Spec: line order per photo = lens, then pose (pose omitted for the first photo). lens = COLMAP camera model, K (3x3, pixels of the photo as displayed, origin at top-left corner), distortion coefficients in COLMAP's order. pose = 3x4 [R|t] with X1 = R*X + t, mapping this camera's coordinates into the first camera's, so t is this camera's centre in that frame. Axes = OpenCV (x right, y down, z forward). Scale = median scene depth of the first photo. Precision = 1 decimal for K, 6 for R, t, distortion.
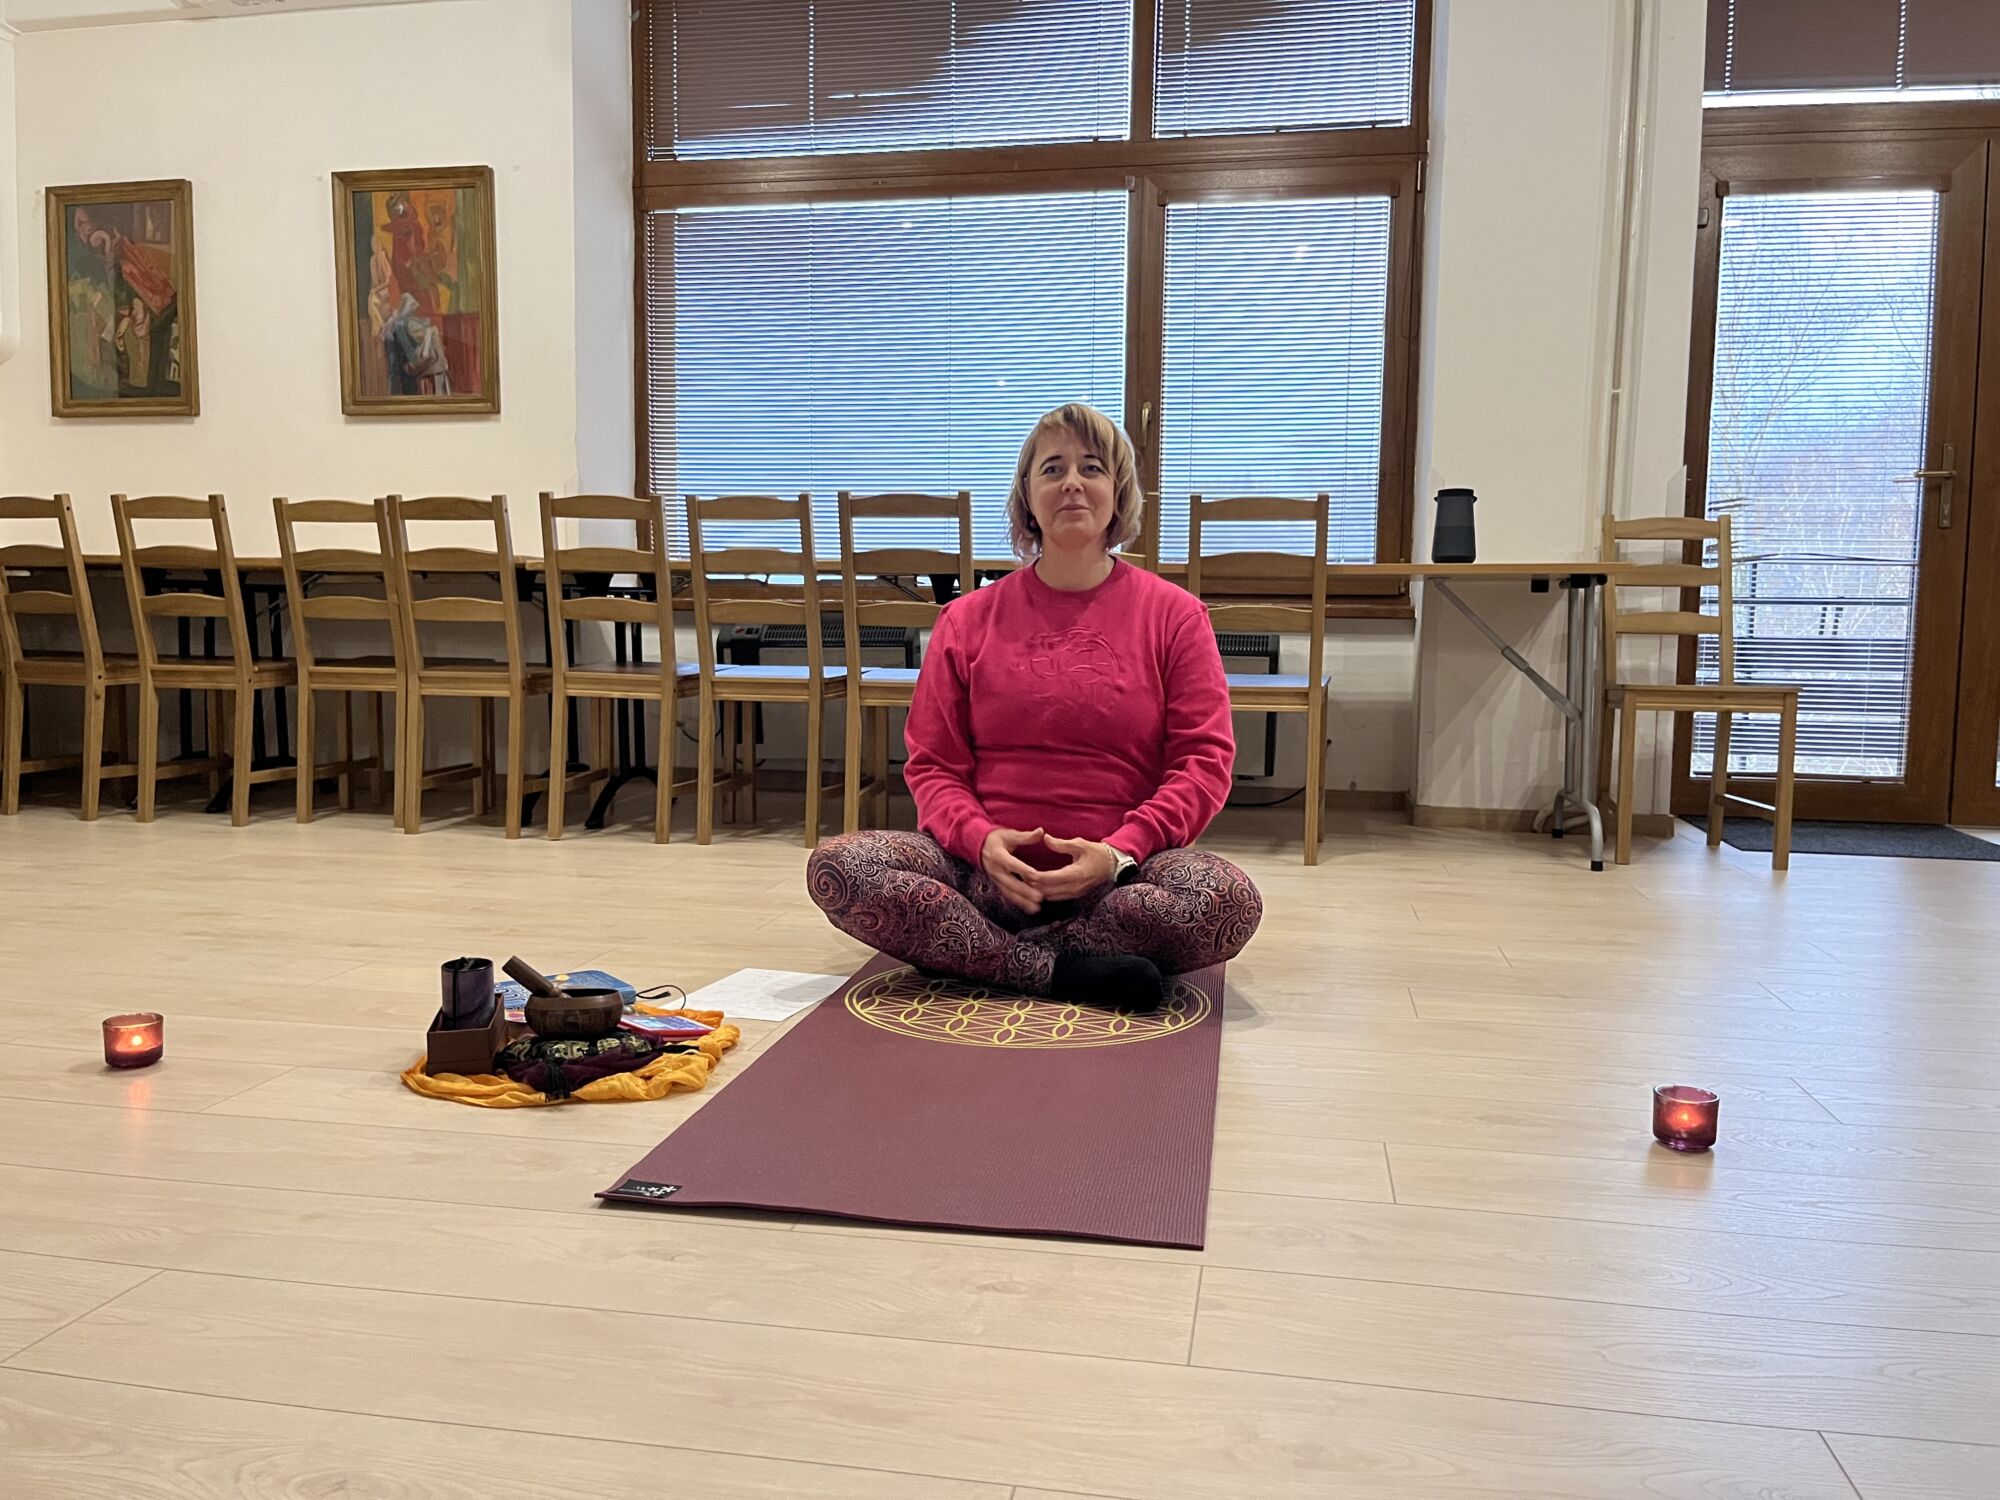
lens RADIAL K [[1520.7, 0, 1000.0], [0, 1520.7, 750.0], [0, 0, 1]] dist [0.058723, -0.080797]
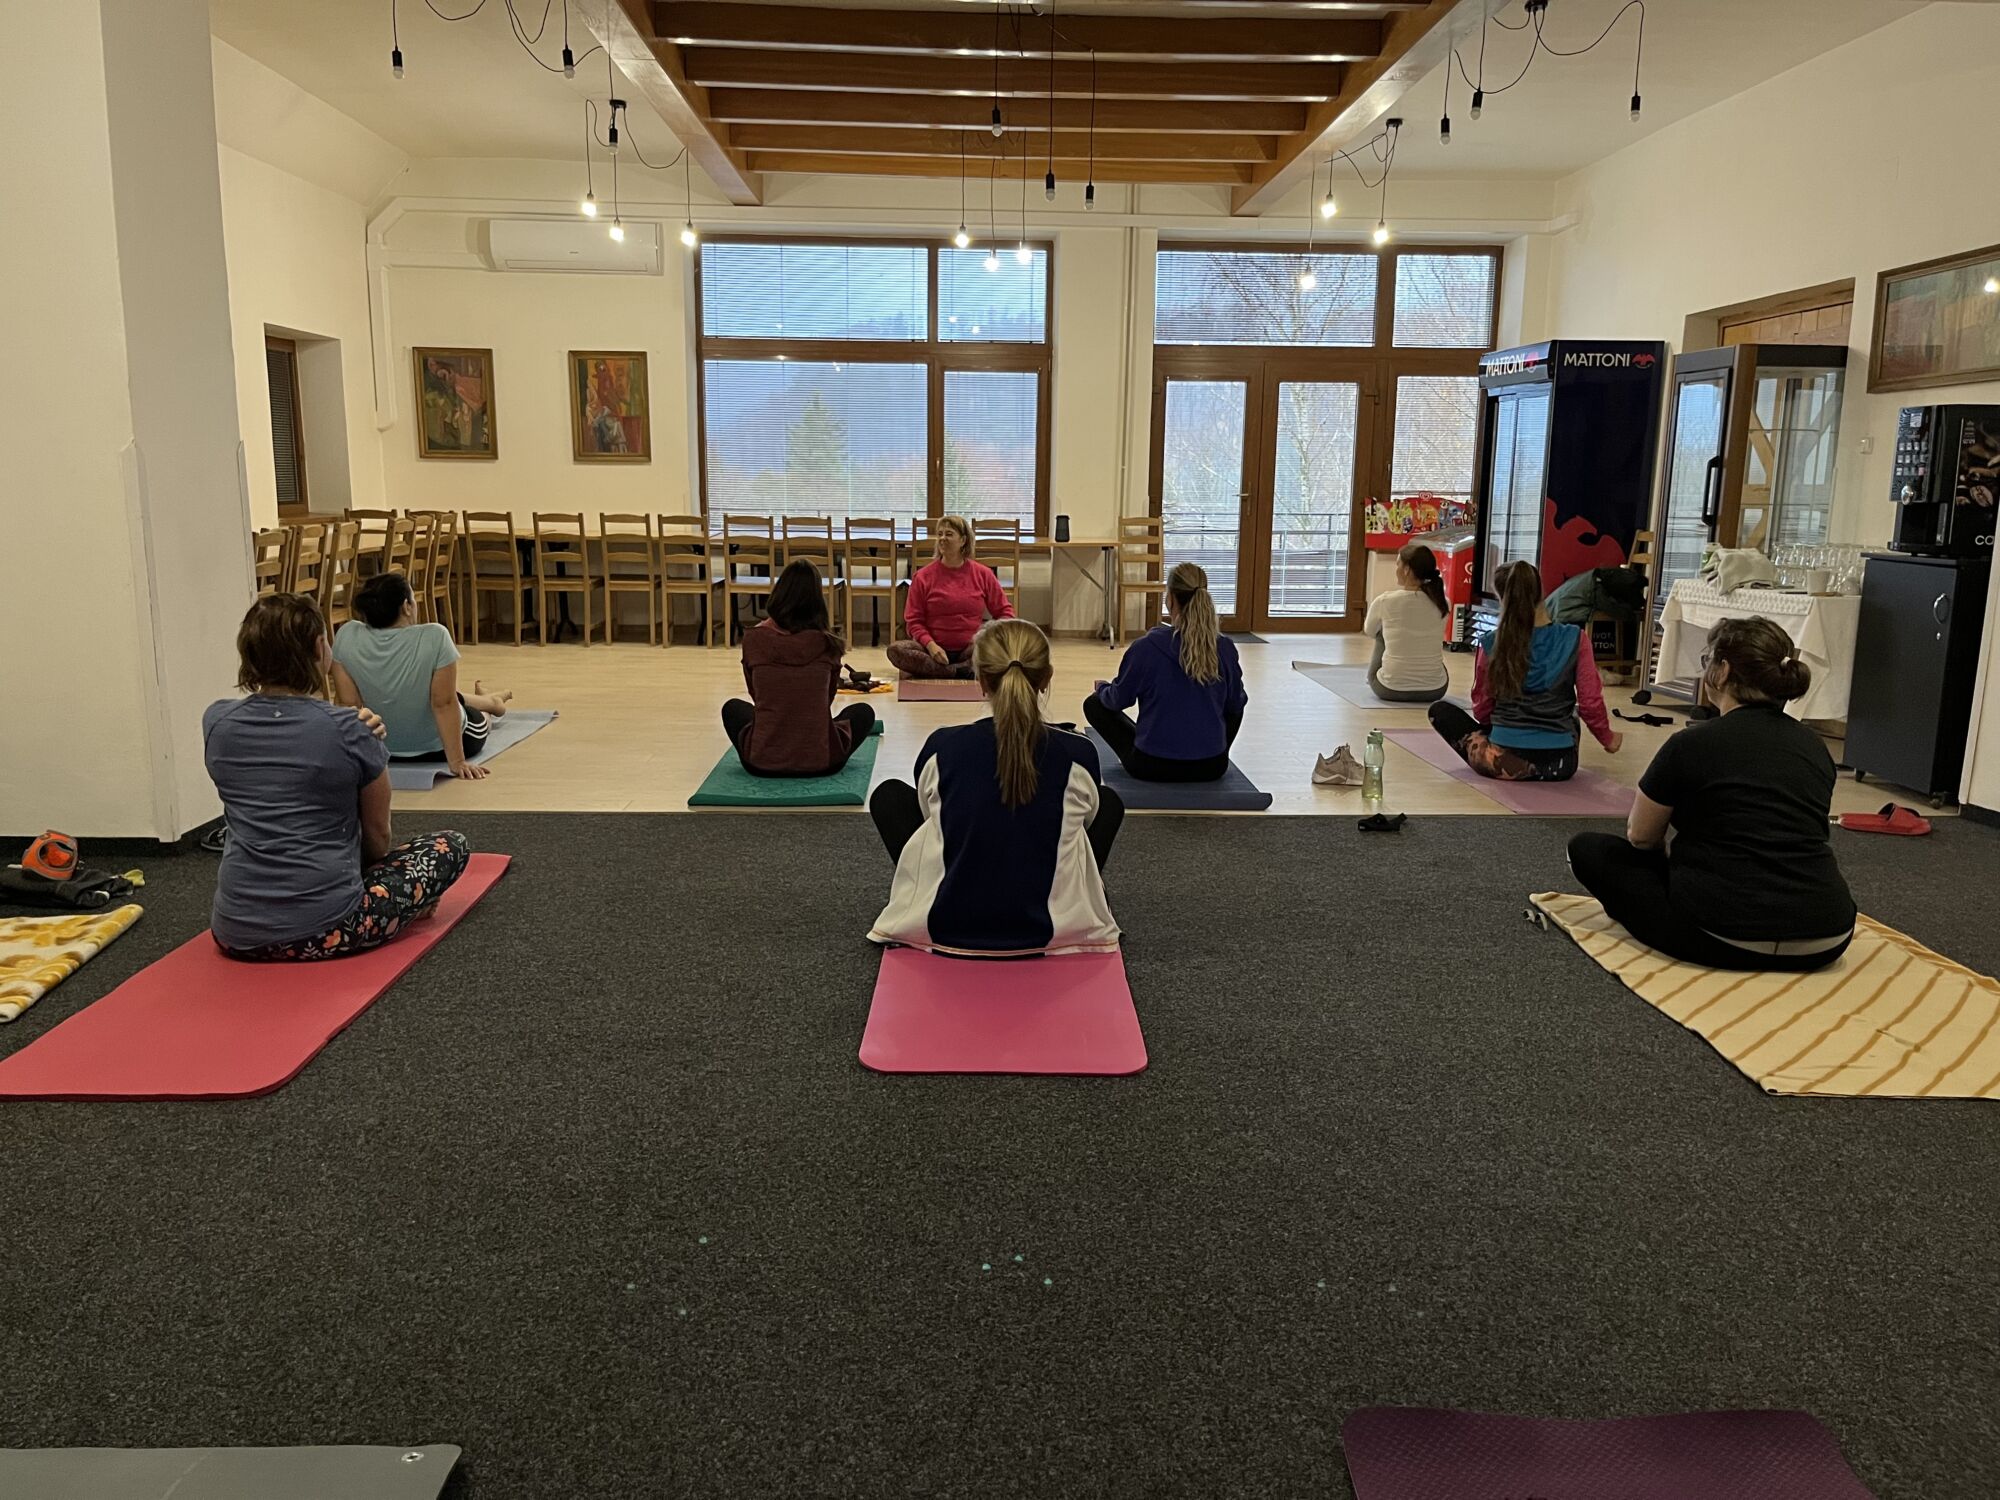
lens RADIAL K [[1520.7, 0, 1000.0], [0, 1520.7, 750.0], [0, 0, 1]] dist [0.058723, -0.080797]
pose [[0.974821, -0.038526, 0.219636, -0.346809], [0.016934, 0.994908, 0.099353, -0.016187], [-0.222346, -0.093132, 0.970510, -1.346479]]
